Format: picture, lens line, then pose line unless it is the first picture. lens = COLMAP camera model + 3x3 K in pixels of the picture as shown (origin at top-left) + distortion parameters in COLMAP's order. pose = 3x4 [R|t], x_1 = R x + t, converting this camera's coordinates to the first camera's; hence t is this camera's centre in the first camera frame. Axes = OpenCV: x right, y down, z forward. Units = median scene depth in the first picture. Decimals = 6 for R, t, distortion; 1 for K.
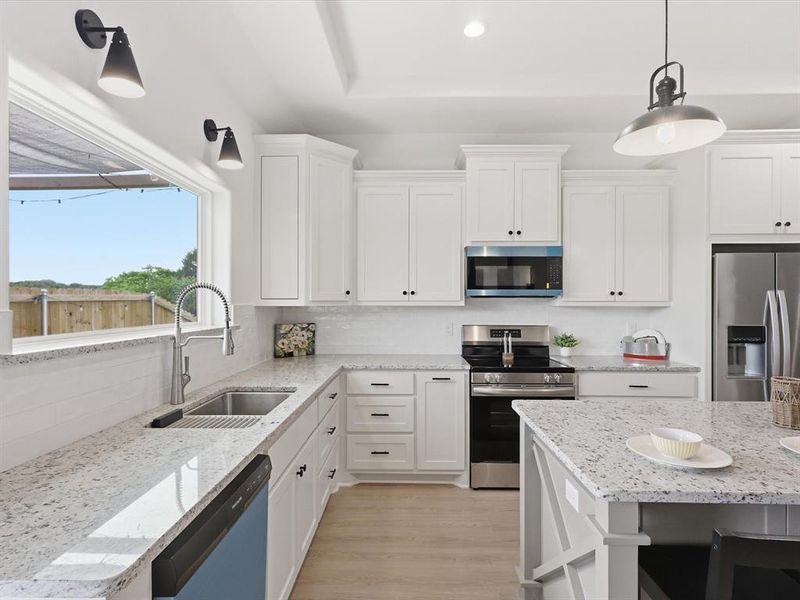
lens RADIAL K [[423.9, 0, 397.3], [0, 423.9, 301.1], [0, 0, 1]] dist [-0.000036, 0.000598]
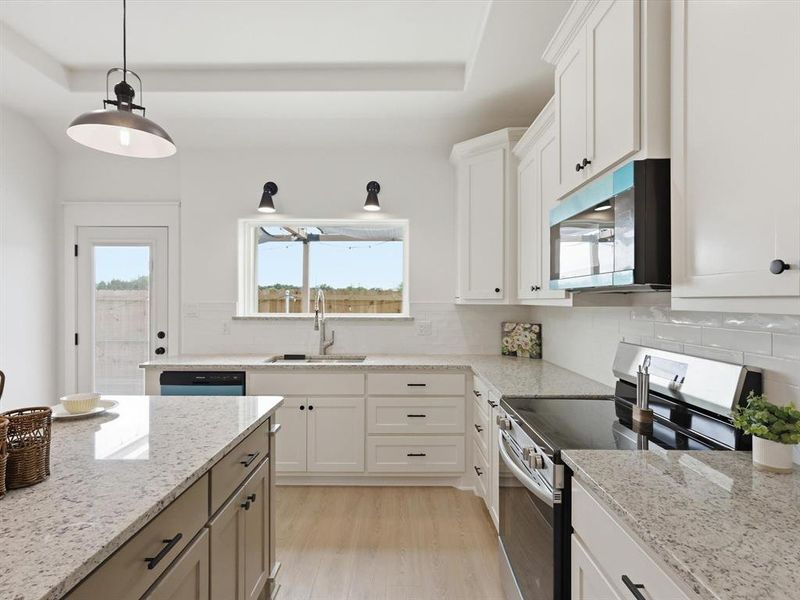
lens RADIAL K [[423.9, 0, 396.3], [0, 423.9, 303.5], [0, 0, 1]] dist [-0.000036, 0.000598]
pose [[0.011933, 0.005632, -0.999913, 0.785828], [-0.002305, 0.999982, 0.005605, 0.004289], [0.999926, 0.002238, 0.011945, 0.770302]]
